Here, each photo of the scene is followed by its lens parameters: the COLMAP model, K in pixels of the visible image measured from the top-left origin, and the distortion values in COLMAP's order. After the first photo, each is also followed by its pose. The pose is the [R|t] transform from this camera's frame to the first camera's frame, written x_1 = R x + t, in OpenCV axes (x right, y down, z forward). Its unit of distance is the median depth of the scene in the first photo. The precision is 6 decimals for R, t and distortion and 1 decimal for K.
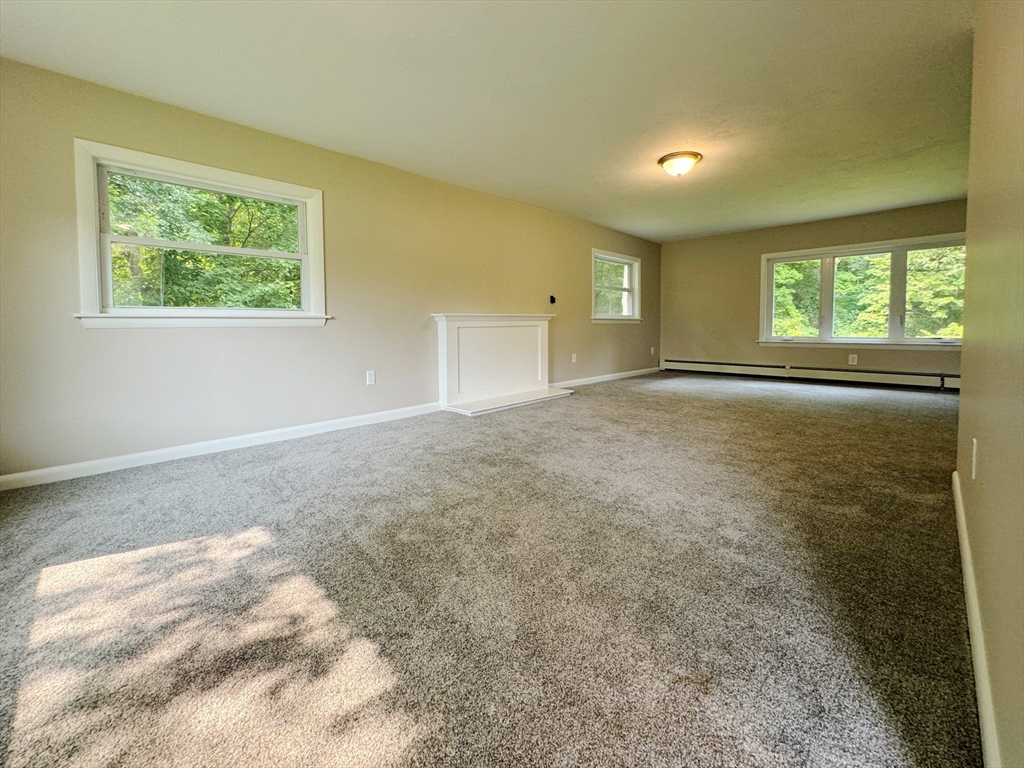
lens RADIAL K [[434.5, 0, 510.5], [0, 434.5, 340.7], [0, 0, 1]] dist [0.000105, 0.000021]
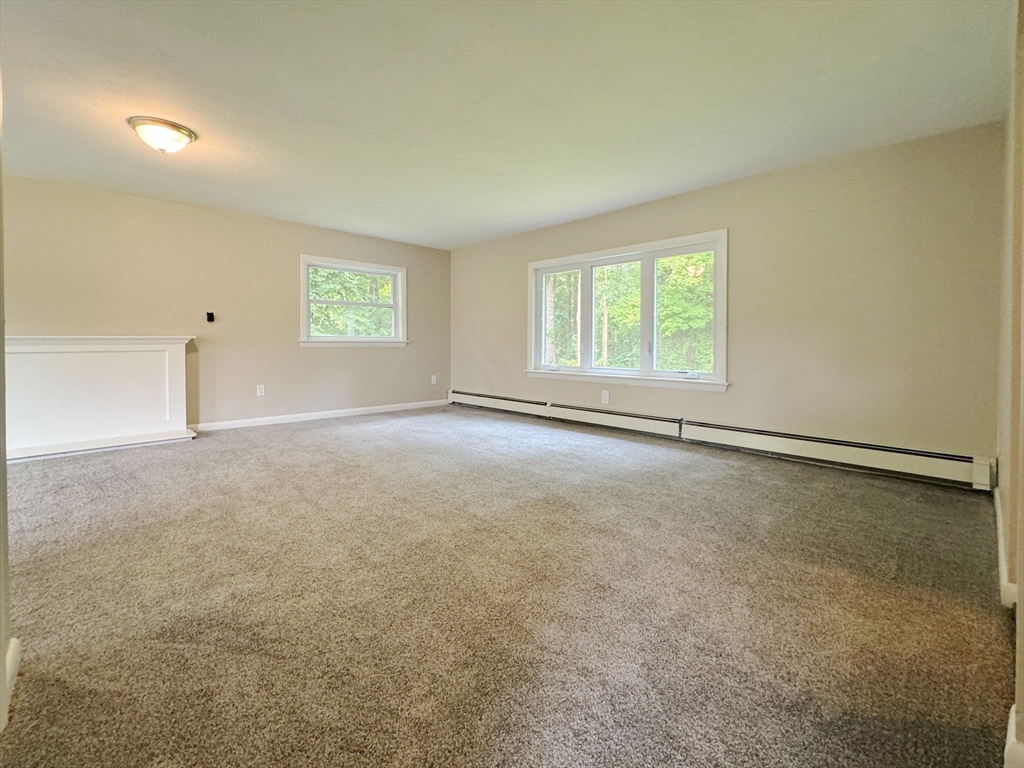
lens RADIAL K [[456.1, 0, 509.8], [0, 456.1, 344.9], [0, 0, 1]] dist [-0.000021, 0.000010]
pose [[0.999498, 0.009013, -0.030378, 0.614821], [-0.009935, 0.999490, -0.030345, -0.022540], [0.030089, 0.030631, 0.999078, 0.167474]]
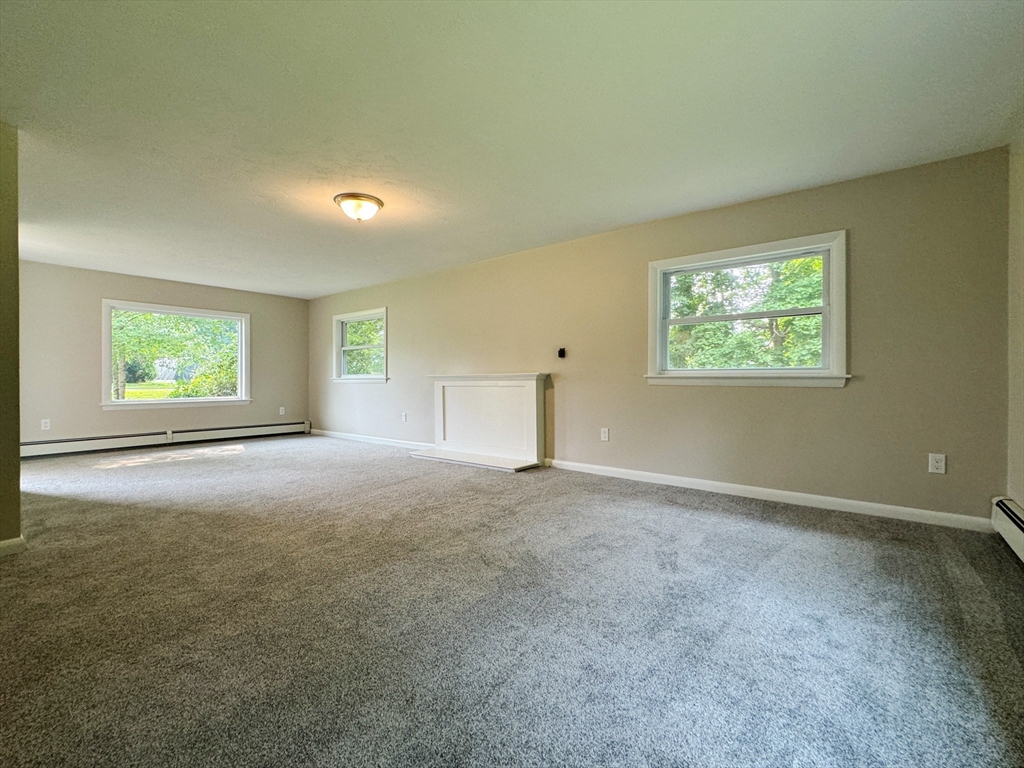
lens RADIAL K [[454.1, 0, 497.6], [0, 454.1, 383.8], [0, 0, 1]] dist [0.001257, 0.000086]
pose [[0.084084, 0.014234, -0.996357, 0.826132], [-0.038637, 0.999193, 0.011013, -0.040672], [0.995709, 0.037570, 0.084566, 0.749114]]
